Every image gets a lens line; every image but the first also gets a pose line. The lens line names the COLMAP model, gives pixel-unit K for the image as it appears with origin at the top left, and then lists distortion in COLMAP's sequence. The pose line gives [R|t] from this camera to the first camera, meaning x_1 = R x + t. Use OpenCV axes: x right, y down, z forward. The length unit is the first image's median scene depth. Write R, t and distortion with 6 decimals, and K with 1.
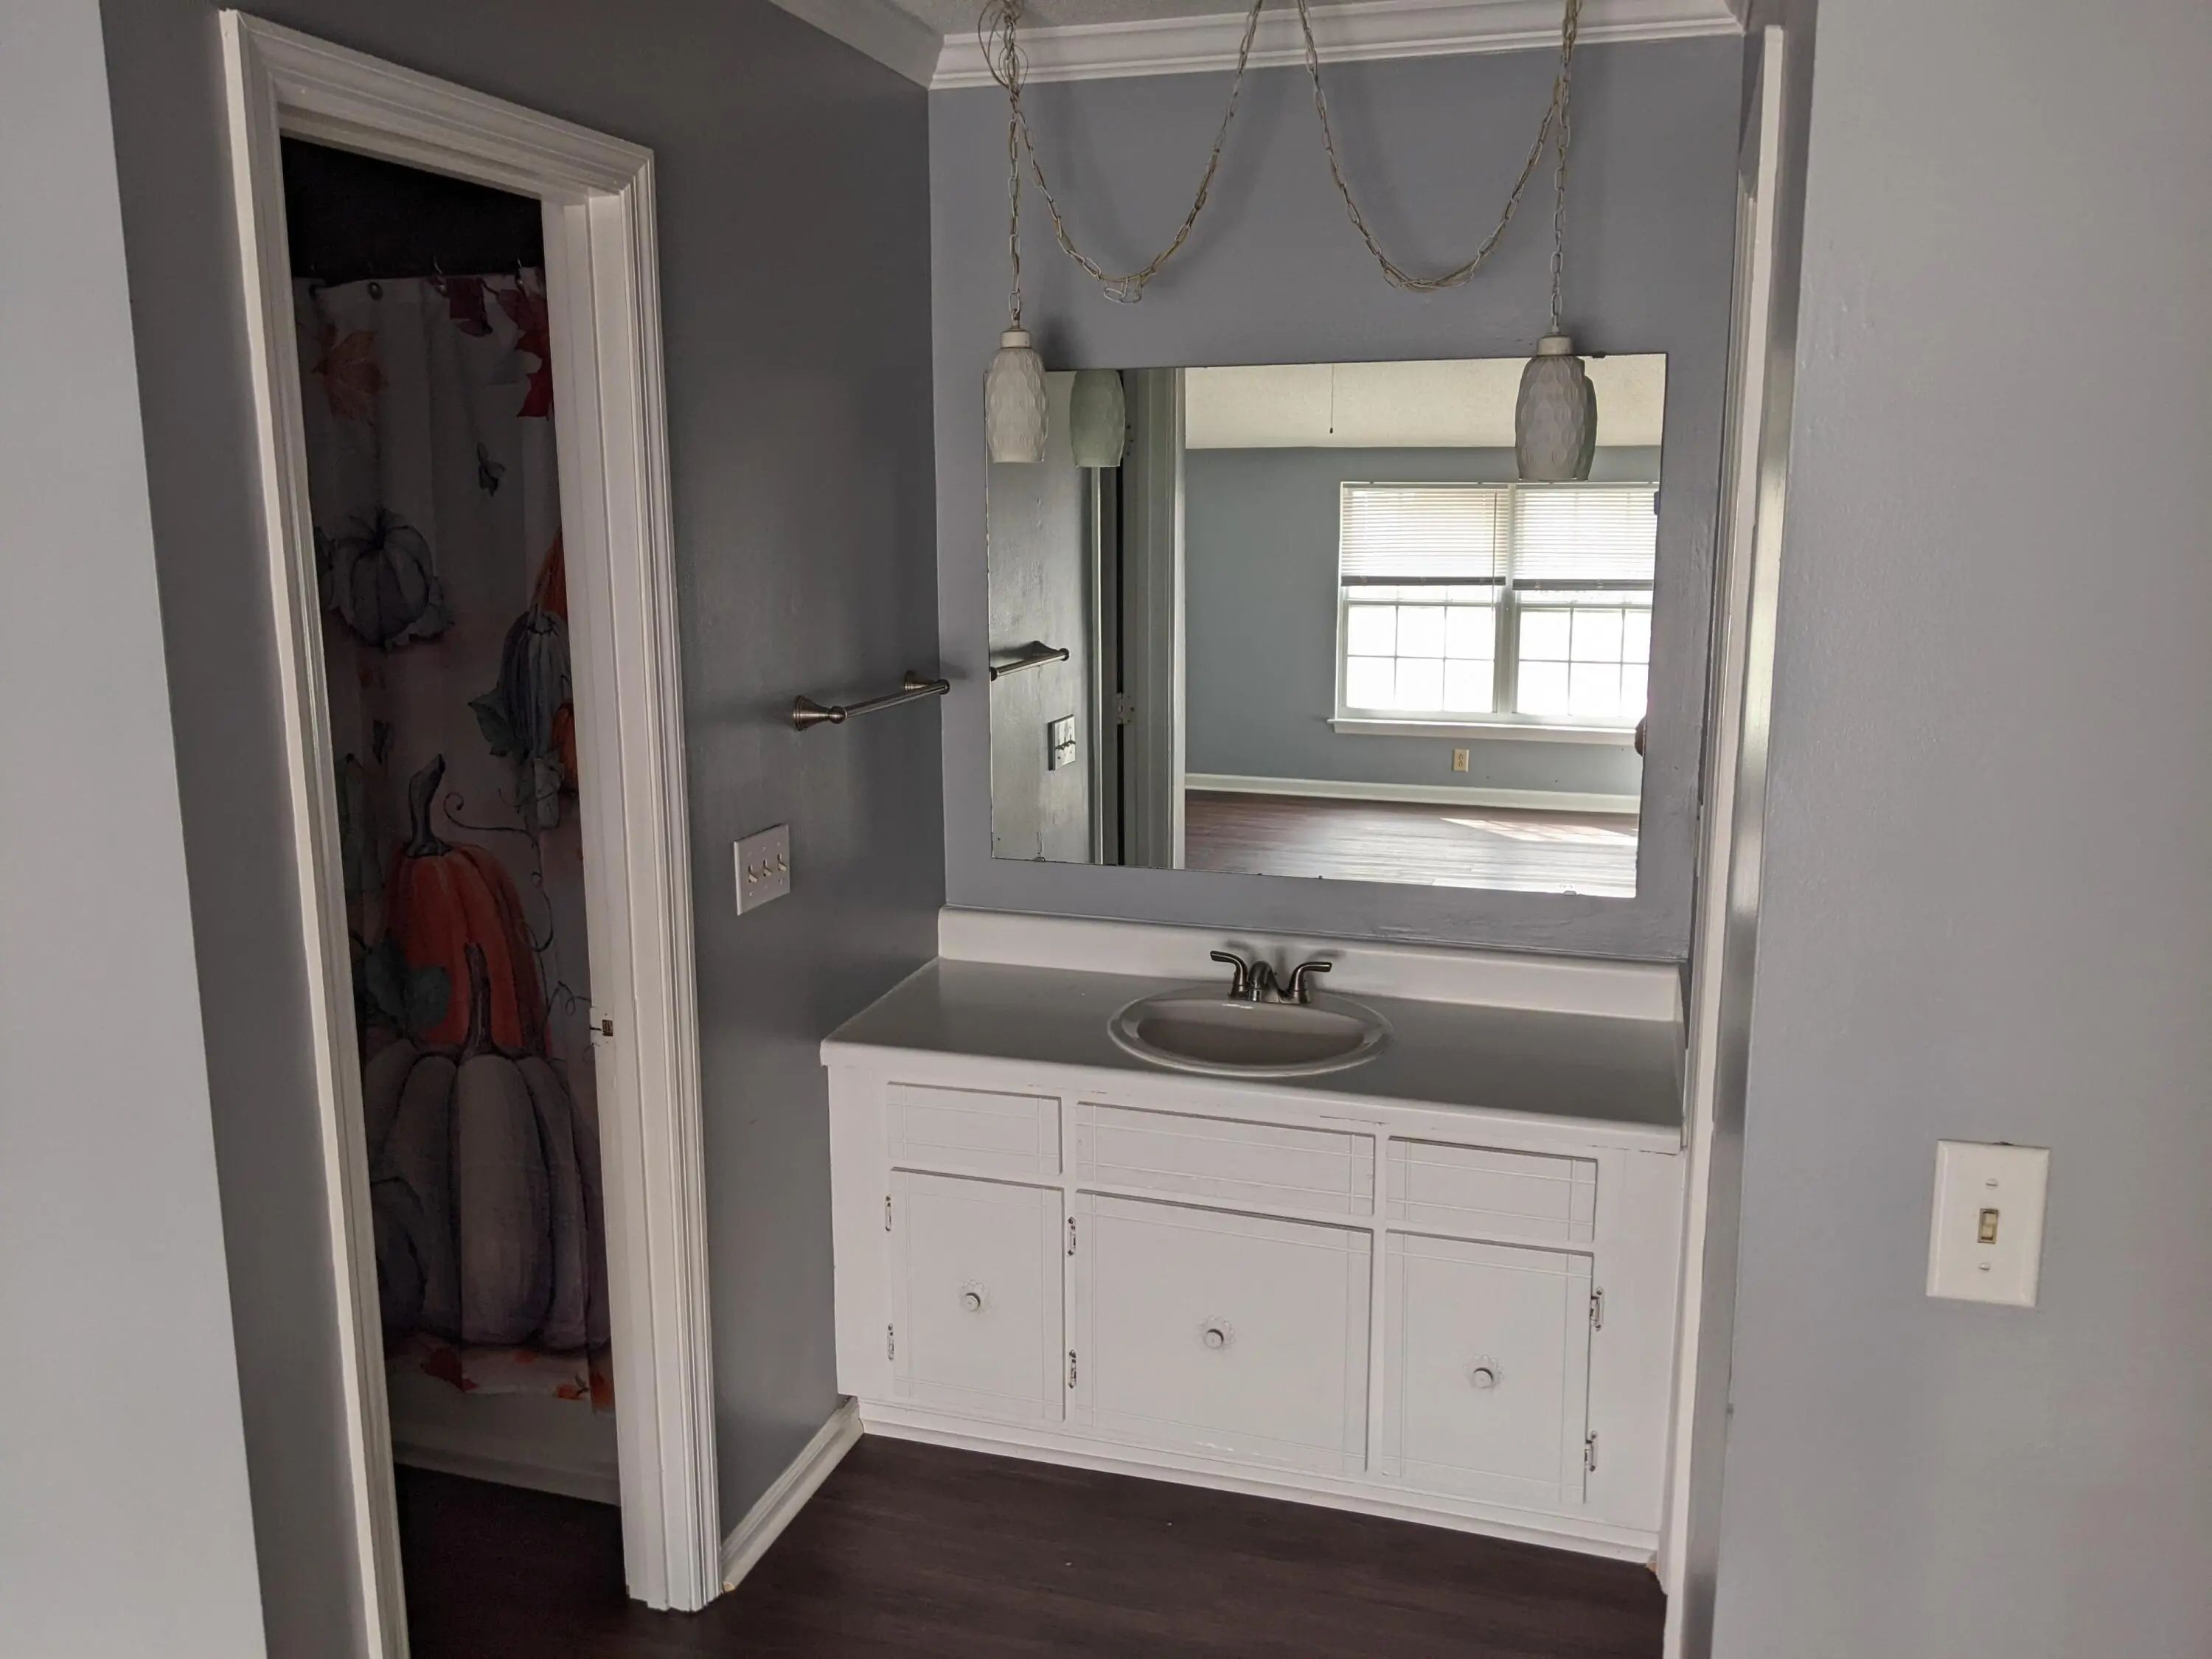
lens RADIAL K [[1779.1, 0, 1112.3], [0, 1779.1, 838.3], [0, 0, 1]] dist [0.127921, -0.282407]
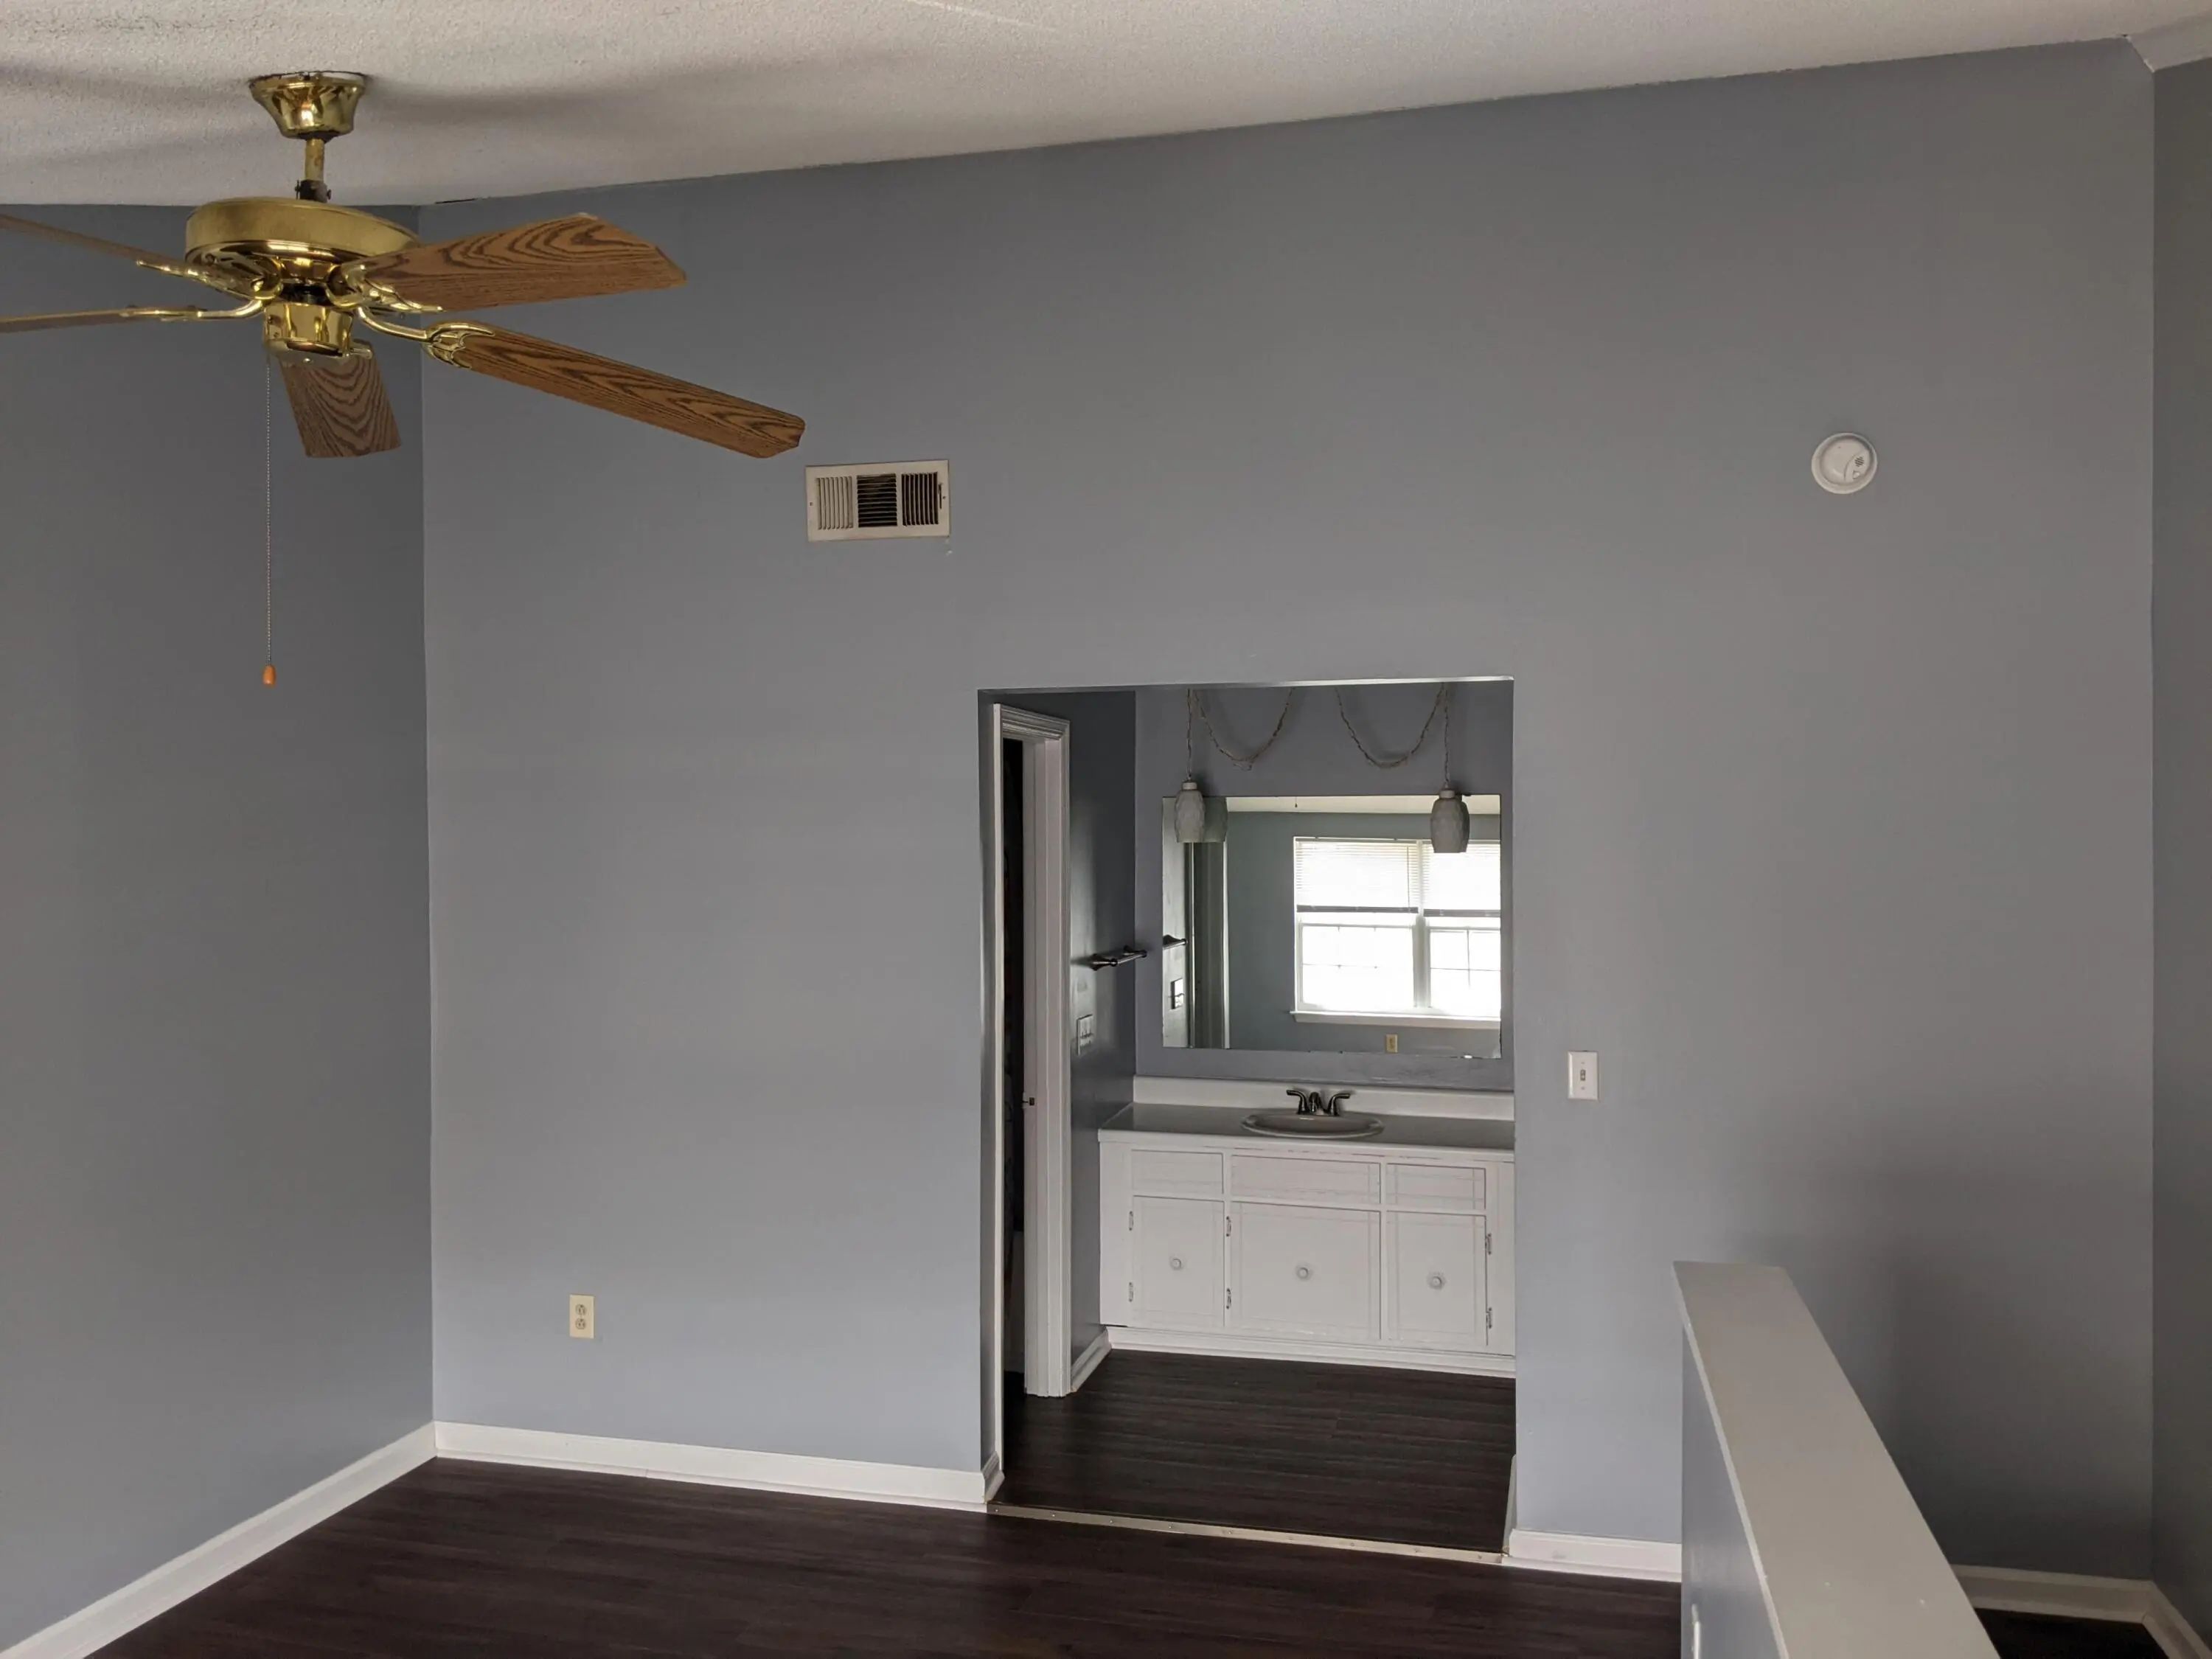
lens RADIAL K [[1779.1, 0, 1112.3], [0, 1779.1, 838.3], [0, 0, 1]] dist [0.127921, -0.282407]
pose [[0.998756, 0.001890, 0.049833, -0.234282], [0.007416, 0.982538, -0.185912, 0.156174], [-0.049314, 0.186051, 0.981302, -0.957315]]
